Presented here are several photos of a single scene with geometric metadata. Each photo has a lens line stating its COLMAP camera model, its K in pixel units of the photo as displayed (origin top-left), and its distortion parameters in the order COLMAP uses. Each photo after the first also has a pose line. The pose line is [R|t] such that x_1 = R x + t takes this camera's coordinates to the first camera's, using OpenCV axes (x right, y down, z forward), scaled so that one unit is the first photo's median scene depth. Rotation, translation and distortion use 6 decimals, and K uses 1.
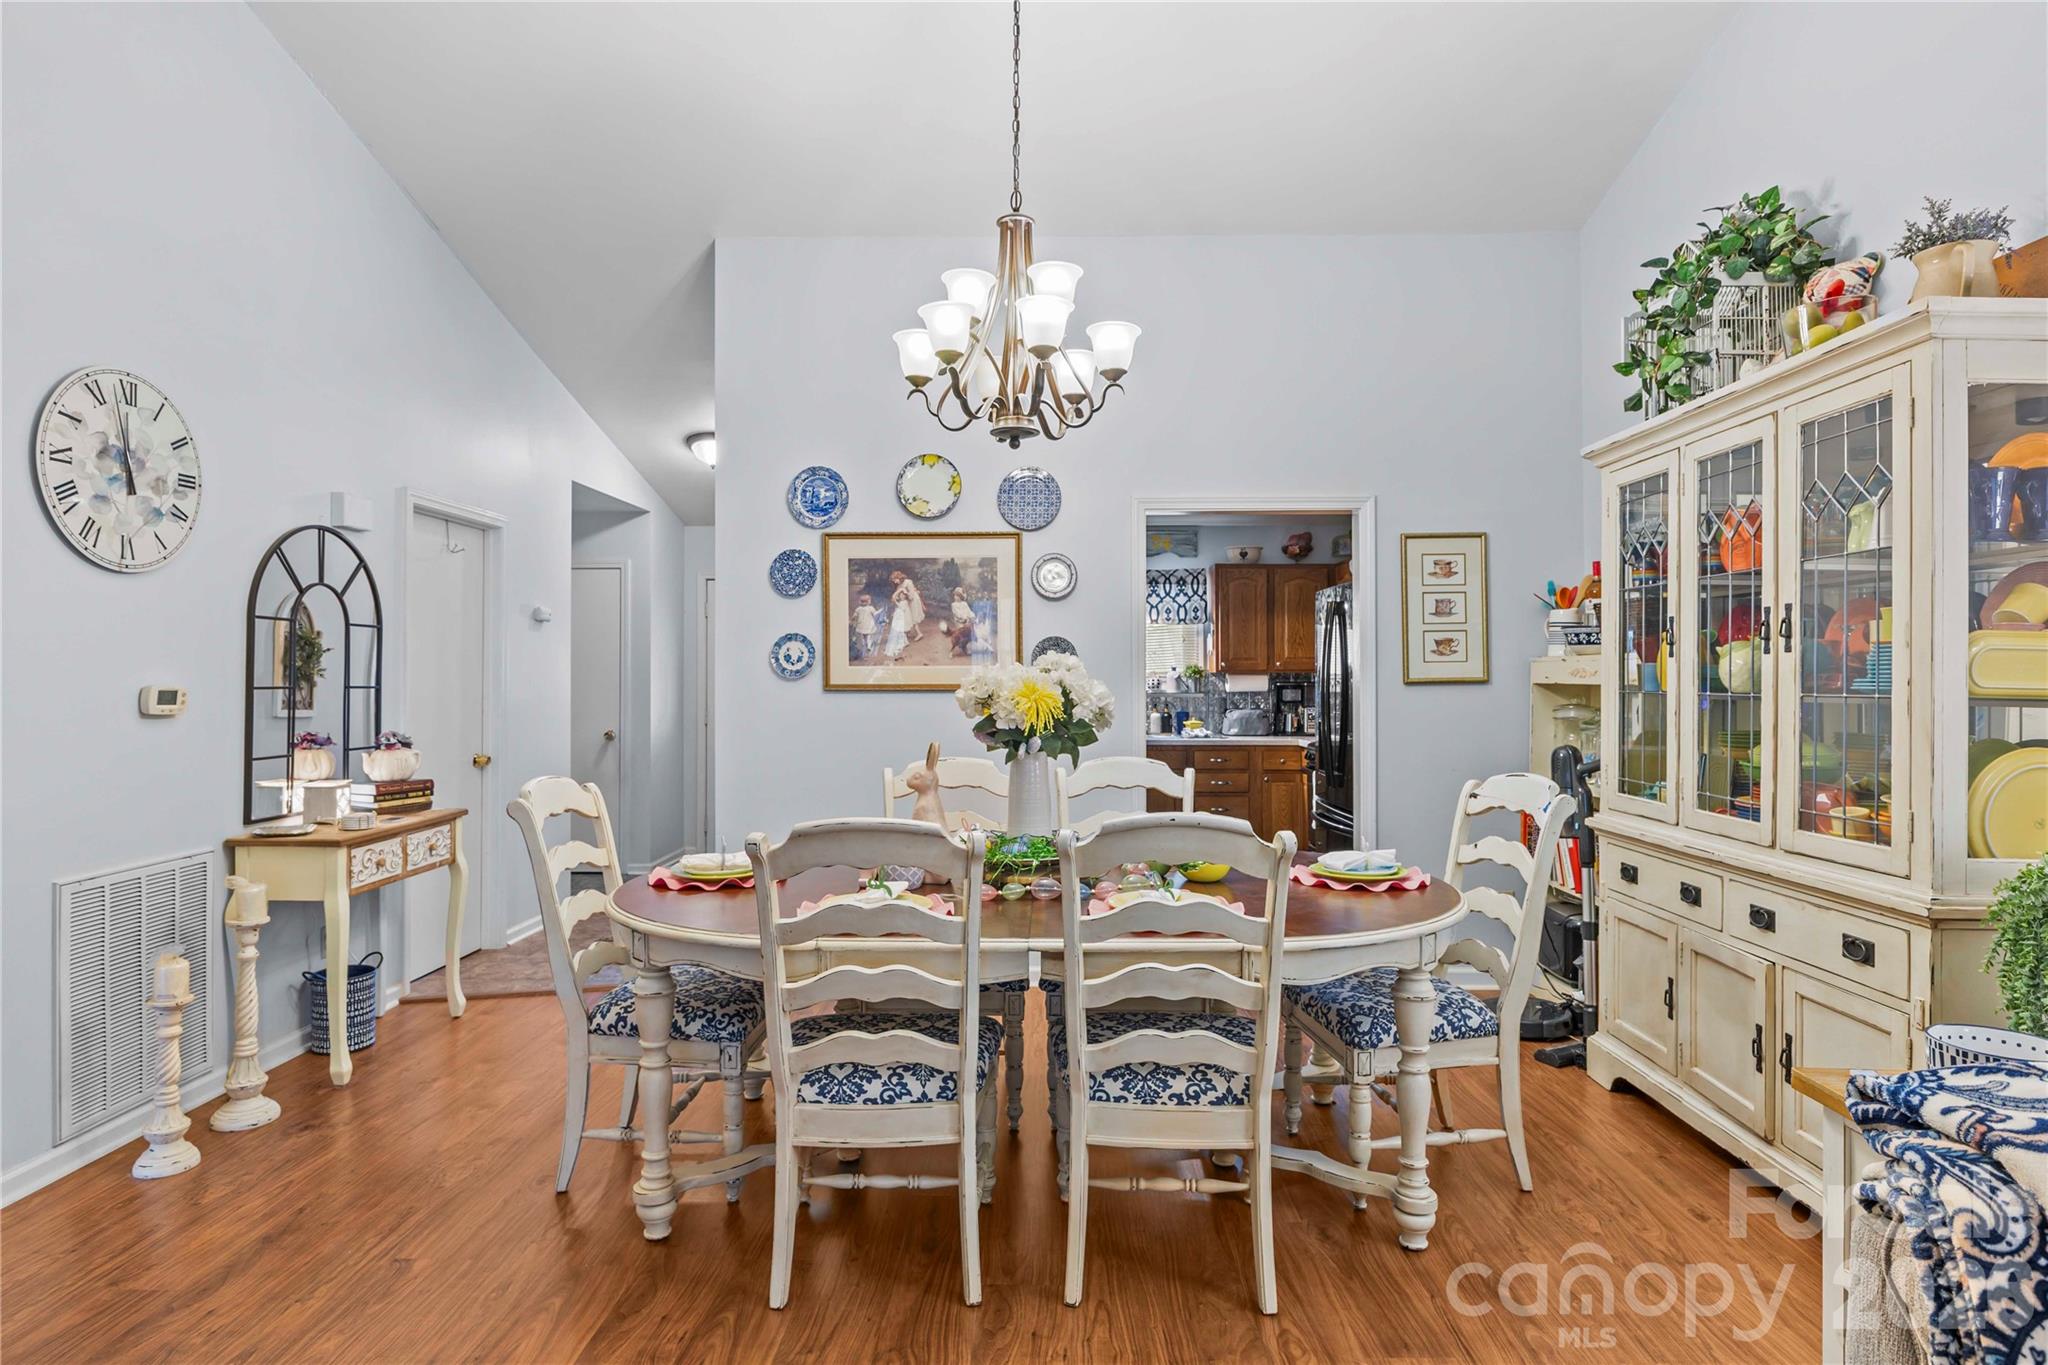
lens RADIAL K [[1110.1, 0, 1020.9], [0, 1110.1, 662.7], [0, 0, 1]] dist [-0.006097, -0.002401]
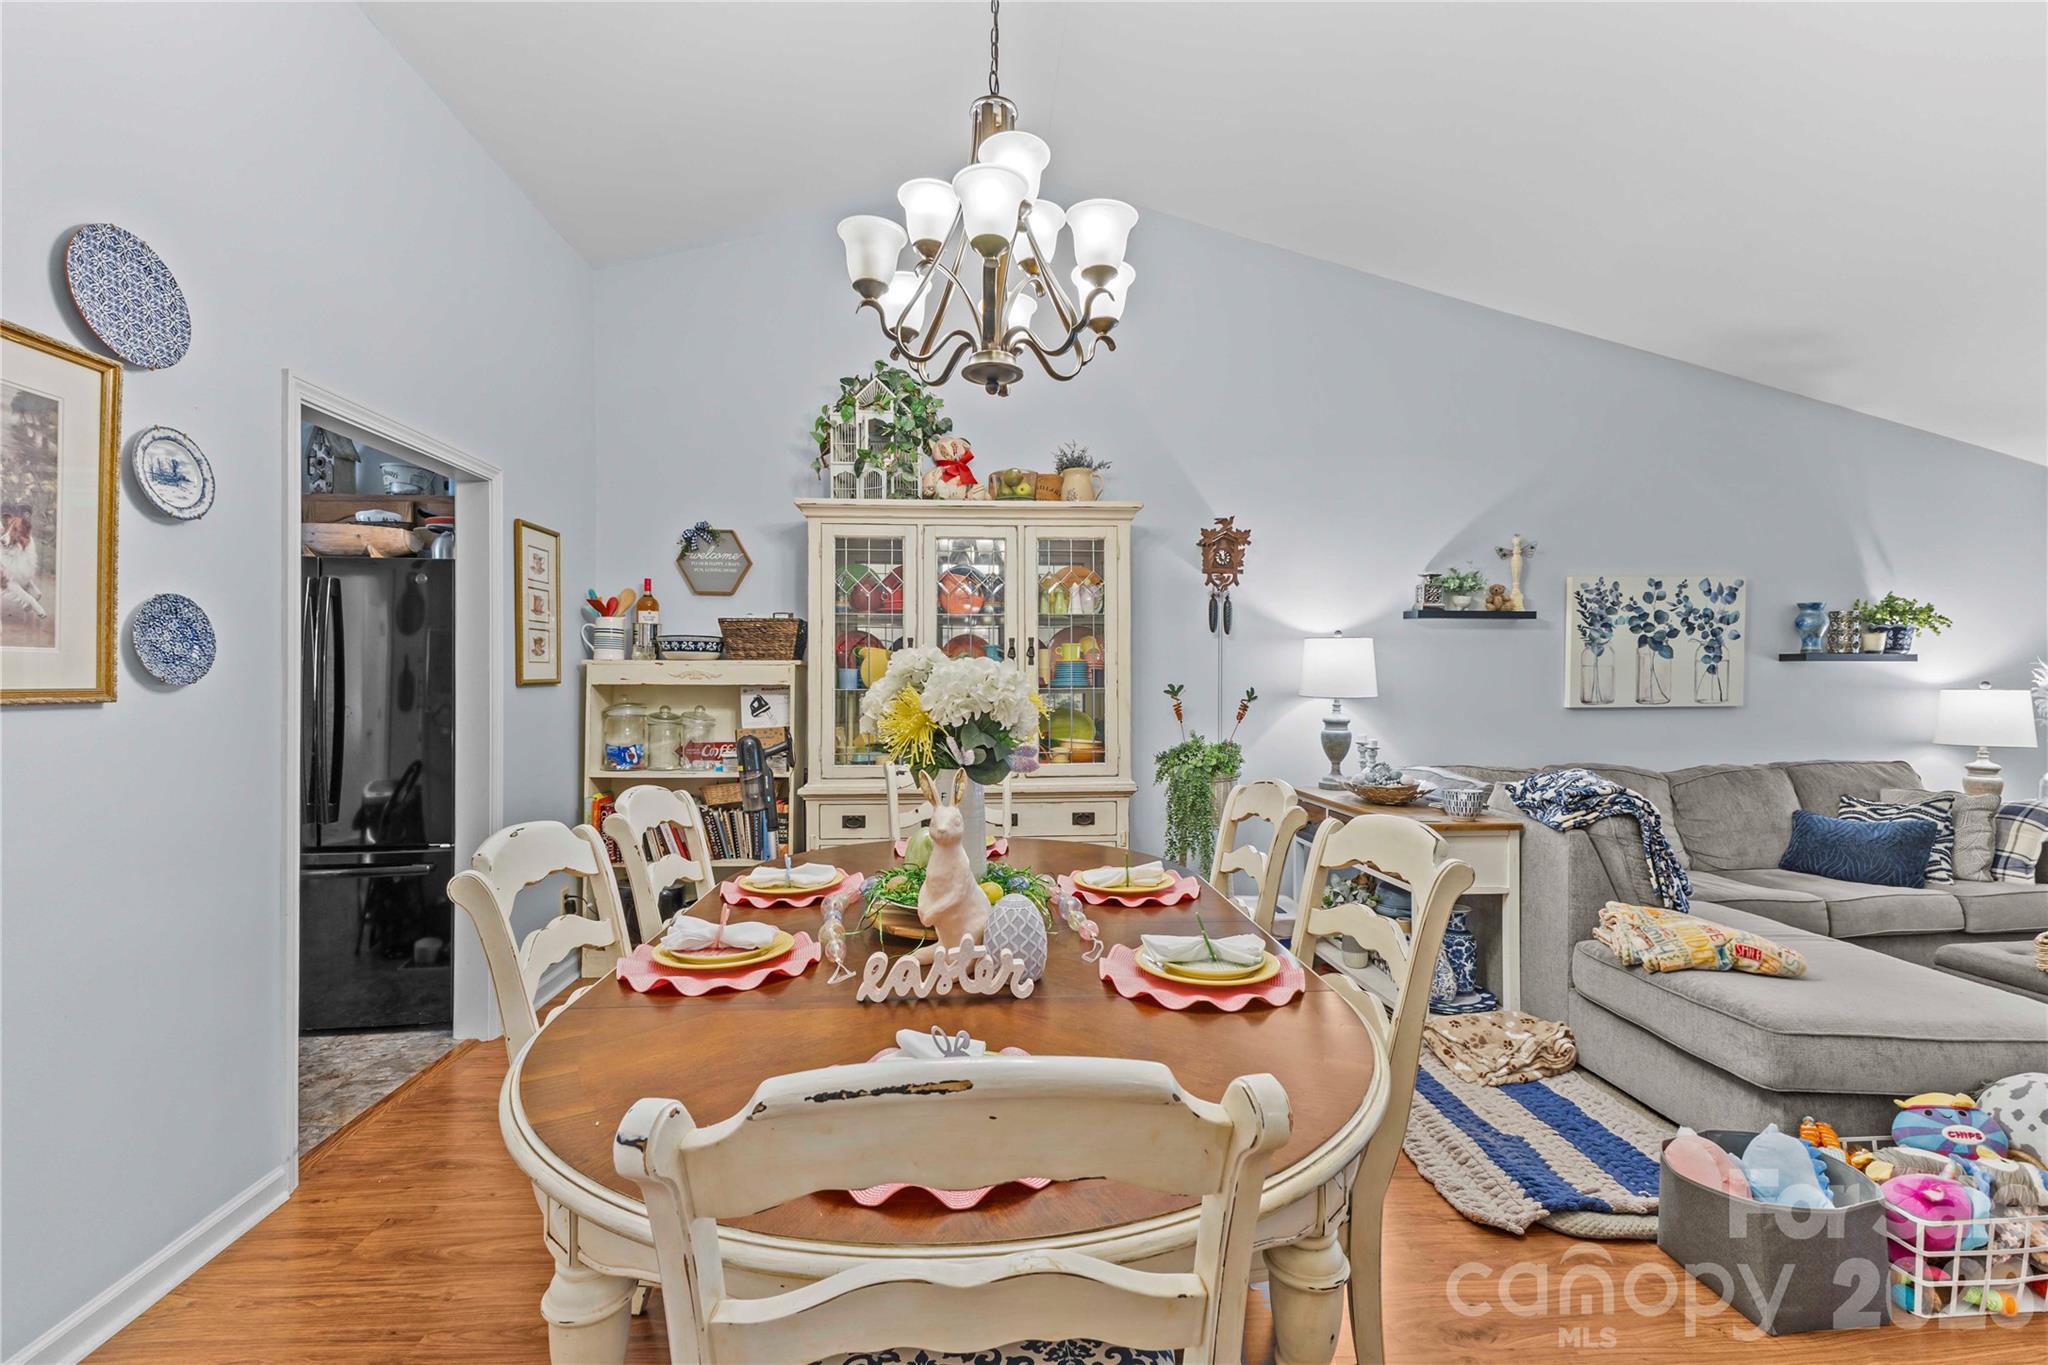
lens RADIAL K [[883.6, 0, 1020.8], [0, 883.6, 681.6], [0, 0, 1]] dist [0.010572, -0.003040]
pose [[-0.090411, 0.001661, 0.995903, -0.607273], [-0.013037, 0.999911, -0.002851, 0.018378], [-0.995819, -0.013242, -0.090381, 0.970003]]
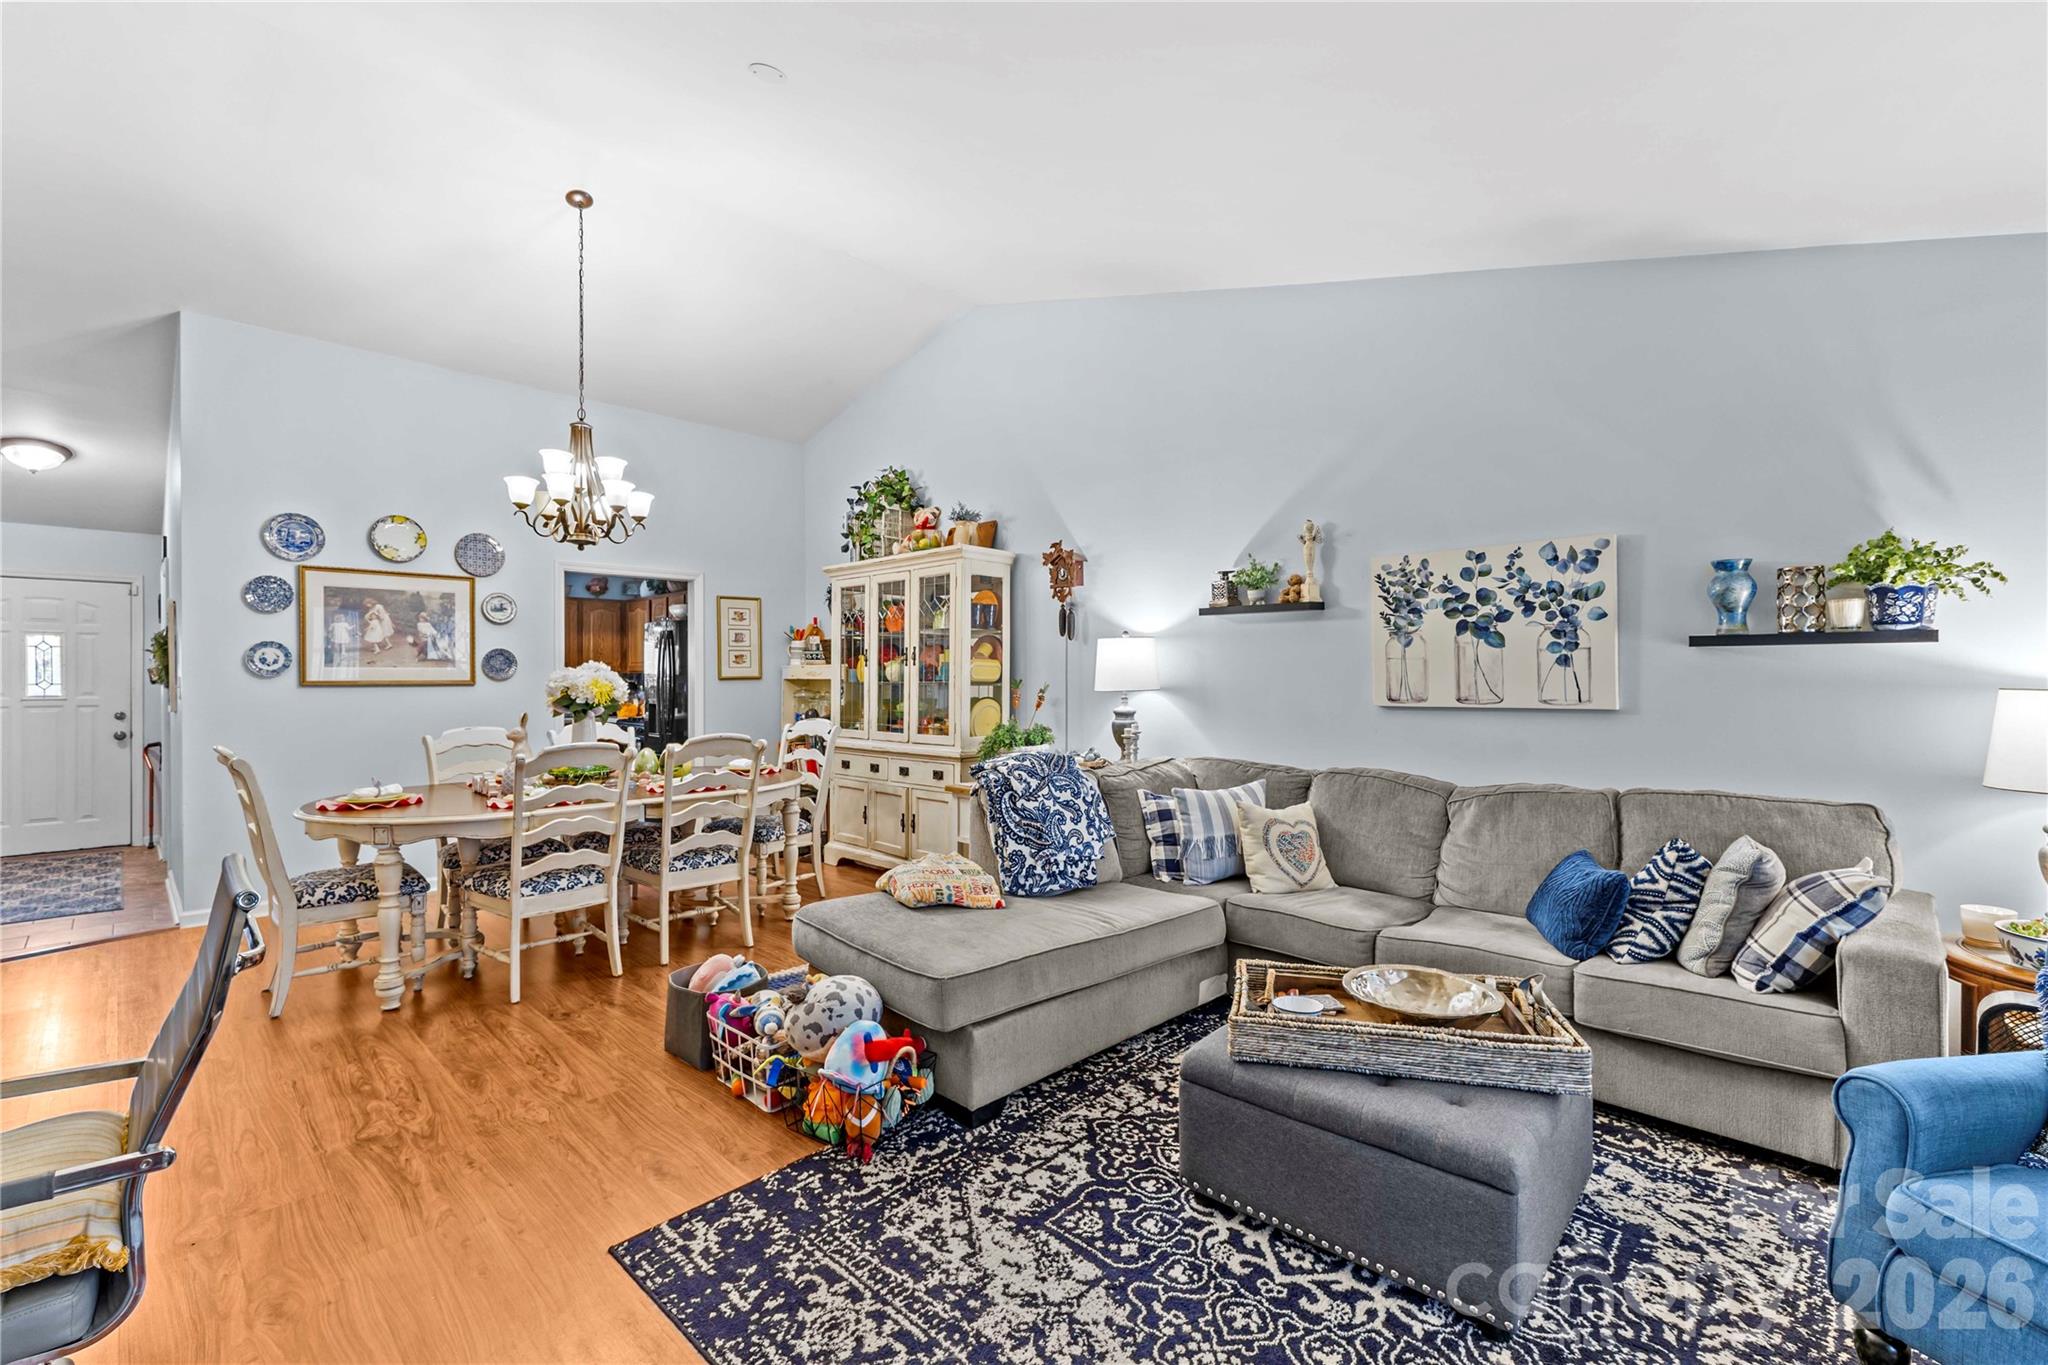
lens RADIAL K [[883.6, 0, 1024.3], [0, 883.6, 678.2], [0, 0, 1]] dist [0.010572, -0.003040]
pose [[0.683569, -0.001584, 0.729884, -0.534781], [-0.008549, 0.999912, 0.010176, -0.002935], [-0.729836, -0.013196, 0.683495, -0.500461]]
